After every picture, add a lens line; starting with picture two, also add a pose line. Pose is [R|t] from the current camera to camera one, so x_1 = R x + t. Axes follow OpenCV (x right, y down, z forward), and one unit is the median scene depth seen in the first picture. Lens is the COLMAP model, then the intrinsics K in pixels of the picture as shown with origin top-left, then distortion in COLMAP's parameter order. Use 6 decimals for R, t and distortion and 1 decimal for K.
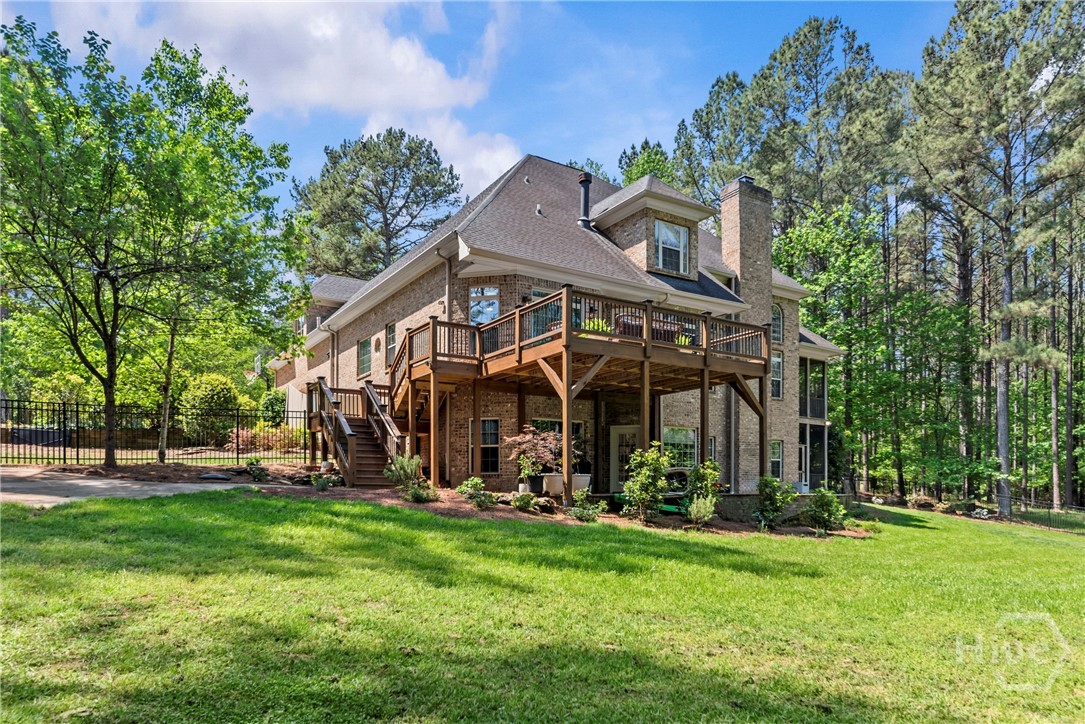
lens RADIAL K [[662.3, 0, 545.4], [0, 662.3, 365.8], [0, 0, 1]] dist [0.001534, -0.001119]
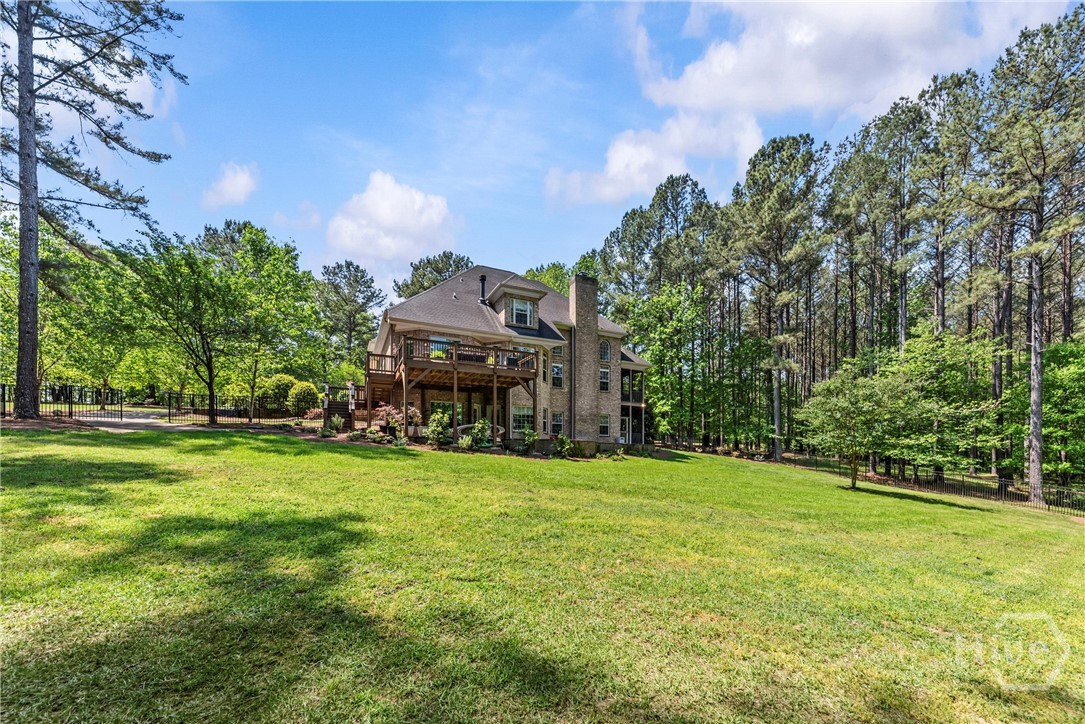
lens RADIAL K [[378.0, 0, 543.0], [0, 378.0, 378.8], [0, 0, 1]] dist [0.000763, 0.000022]
pose [[0.993172, -0.014325, -0.115774, 0.379562], [0.014557, 0.999893, 0.001158, 0.012784], [0.115745, -0.002835, 0.993275, -0.079960]]
